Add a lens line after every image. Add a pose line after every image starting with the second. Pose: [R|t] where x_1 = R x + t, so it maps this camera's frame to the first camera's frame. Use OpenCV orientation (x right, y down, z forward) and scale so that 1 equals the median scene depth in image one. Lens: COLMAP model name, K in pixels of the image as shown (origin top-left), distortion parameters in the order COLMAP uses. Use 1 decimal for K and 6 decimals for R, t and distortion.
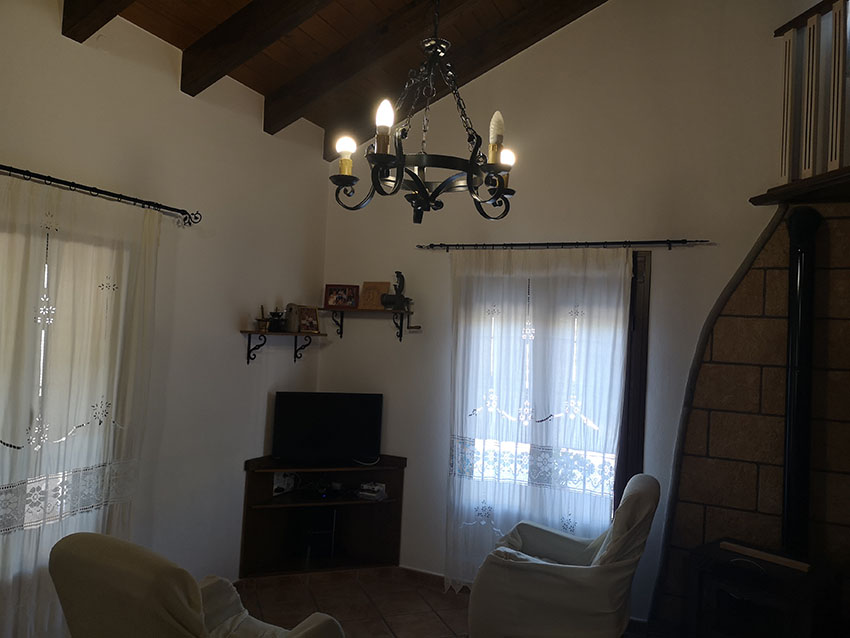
lens RADIAL K [[656.2, 0, 425.0], [0, 656.2, 319.0], [0, 0, 1]] dist [0.073642, -0.073427]
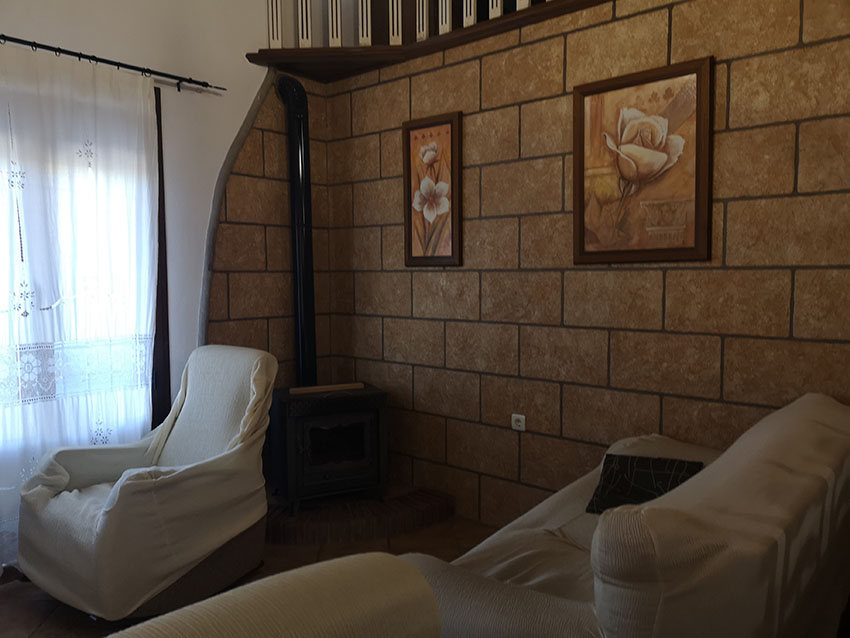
lens RADIAL K [[656.2, 0, 425.0], [0, 656.2, 319.0], [0, 0, 1]] dist [0.073642, -0.073427]
pose [[0.269774, -0.120084, 0.955407, -0.402755], [-0.004290, 0.992034, 0.125899, 0.078618], [-0.962914, -0.038063, 0.267110, 0.442617]]
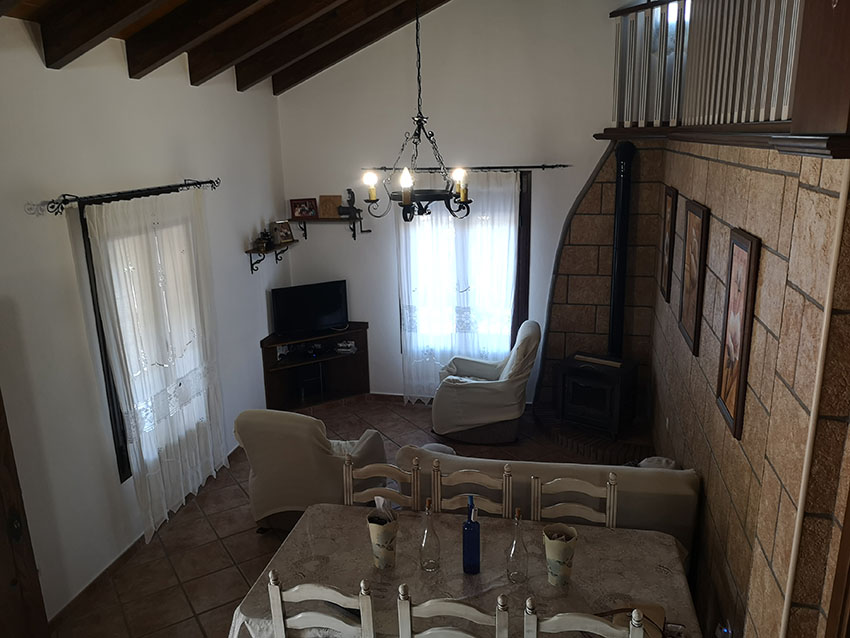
lens RADIAL K [[656.2, 0, 425.0], [0, 656.2, 319.0], [0, 0, 1]] dist [0.073642, -0.073427]
pose [[0.975318, -0.122853, 0.183472, -0.193255], [0.065711, 0.954768, 0.289999, -0.227954], [-0.210801, -0.270785, 0.939276, -0.404484]]
